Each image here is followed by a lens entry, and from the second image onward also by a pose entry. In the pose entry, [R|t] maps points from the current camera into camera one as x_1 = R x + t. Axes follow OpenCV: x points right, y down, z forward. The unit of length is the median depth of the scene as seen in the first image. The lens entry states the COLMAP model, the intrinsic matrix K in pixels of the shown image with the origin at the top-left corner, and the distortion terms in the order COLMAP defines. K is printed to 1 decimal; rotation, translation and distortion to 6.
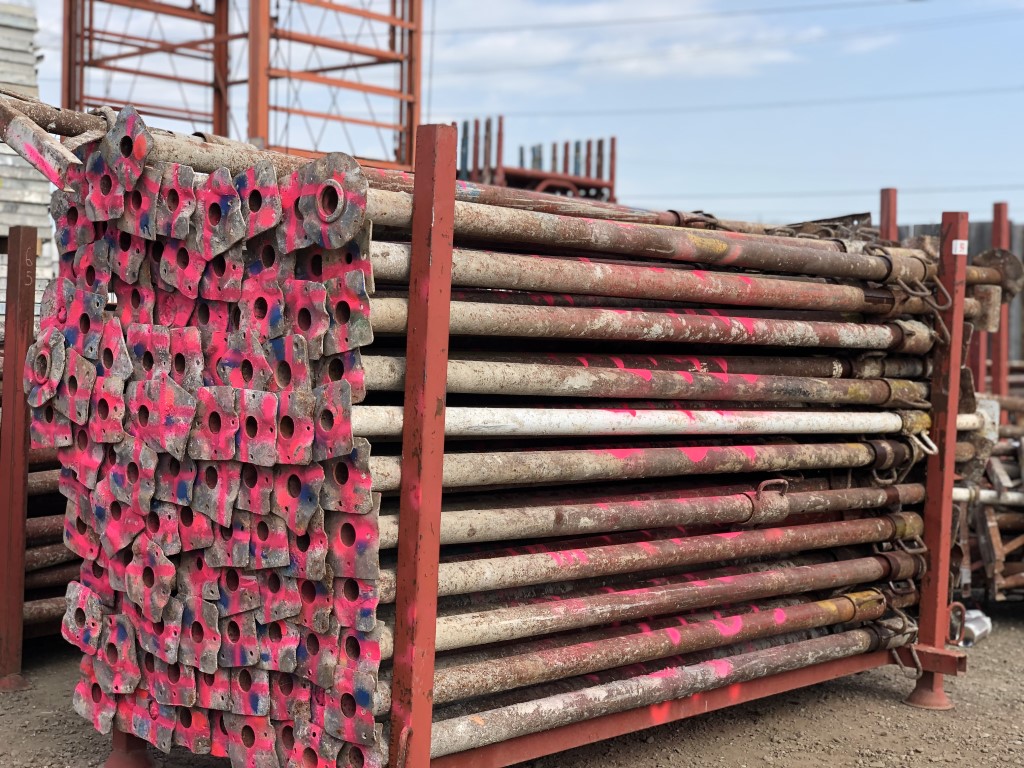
lens RADIAL K [[1510.6, 0, 512.0], [0, 1510.6, 384.0], [0, 0, 1]] dist [0.077100, 0.035953]
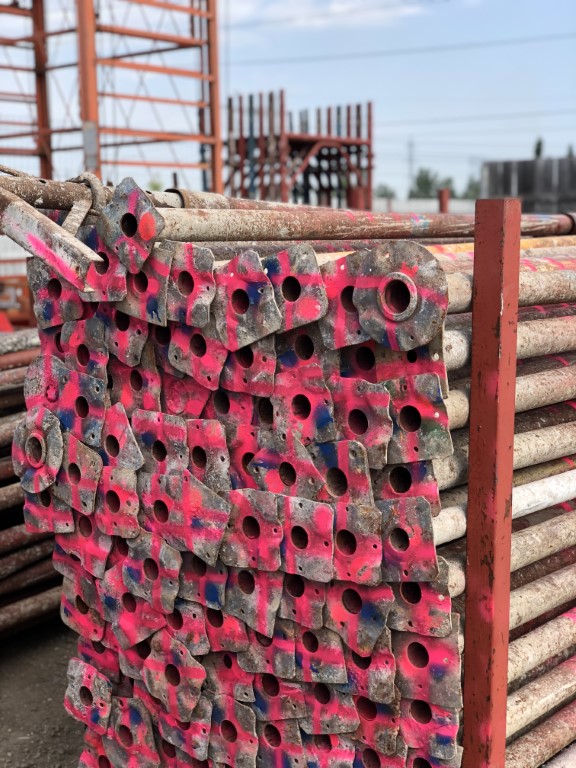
lens RADIAL K [[1133.0, 0, 276.8], [0, 1133.0, 386.3], [0, 0, 1]] dist [0.077100, 0.035953]
pose [[0.998193, -0.048097, 0.036016, -0.195431], [0.044263, 0.993942, 0.100599, -0.125362], [-0.040637, -0.098823, 0.994275, 0.310279]]
